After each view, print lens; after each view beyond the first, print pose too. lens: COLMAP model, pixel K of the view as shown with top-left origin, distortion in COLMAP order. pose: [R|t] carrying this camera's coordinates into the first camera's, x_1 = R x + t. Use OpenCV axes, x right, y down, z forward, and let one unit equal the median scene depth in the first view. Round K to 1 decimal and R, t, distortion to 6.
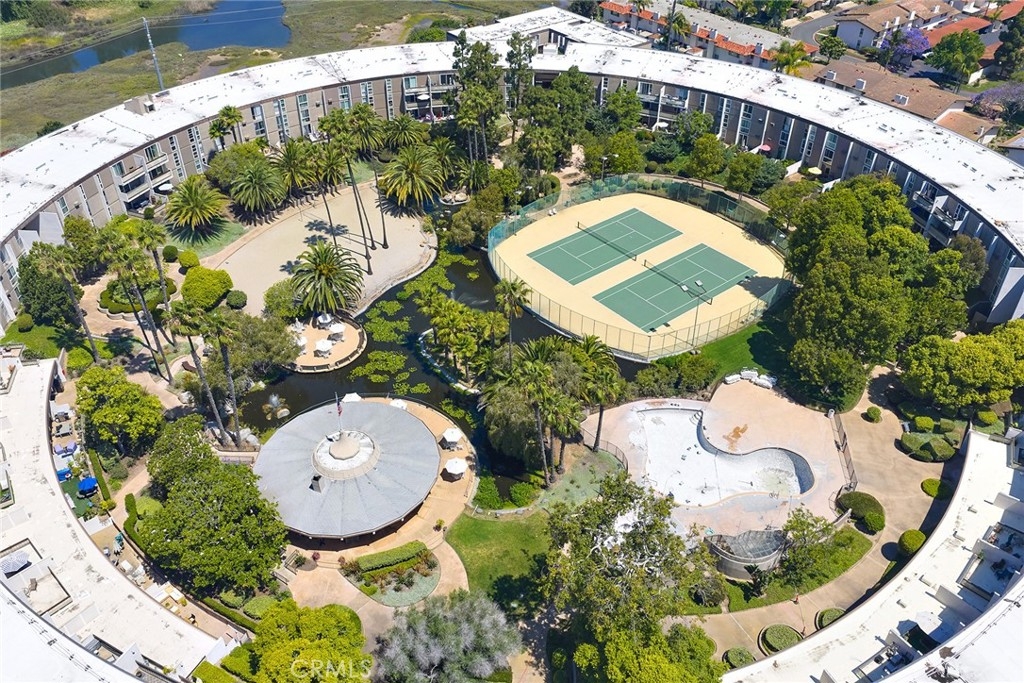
lens RADIAL K [[847.4, 0, 517.4], [0, 847.4, 336.9], [0, 0, 1]] dist [0.006187, -0.006603]
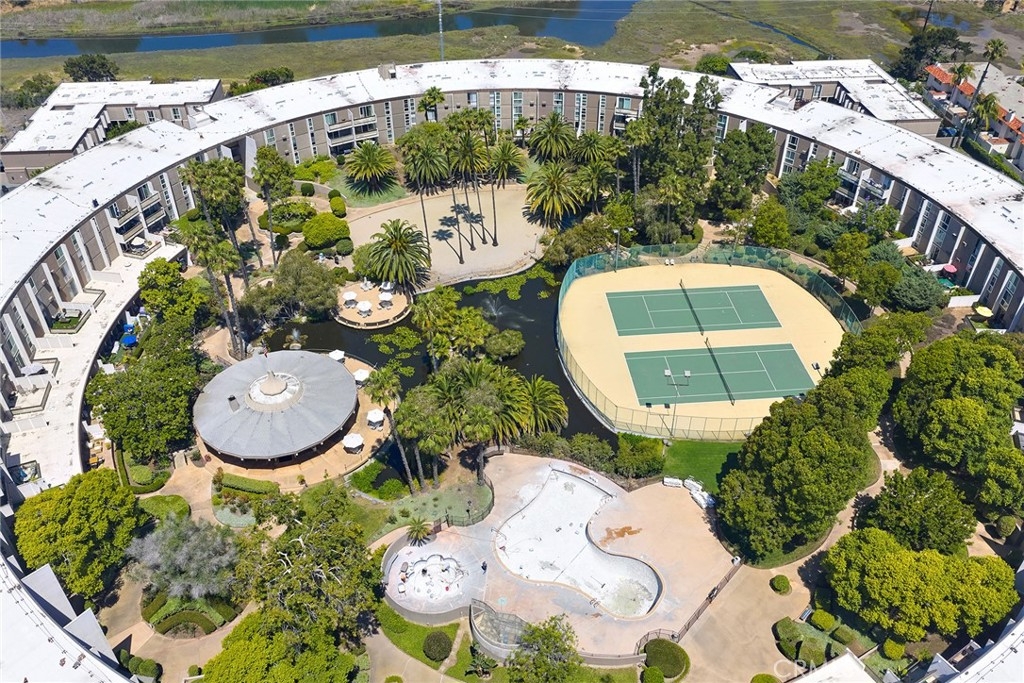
lens RADIAL K [[861.7, 0, 514.7], [0, 861.7, 322.6], [0, 0, 1]] dist [0.007140, 0.003860]
pose [[0.826297, 0.331157, -0.455597, 0.370521], [-0.338760, 0.938433, 0.067719, -0.090923], [0.449973, 0.098382, 0.887607, 0.058506]]
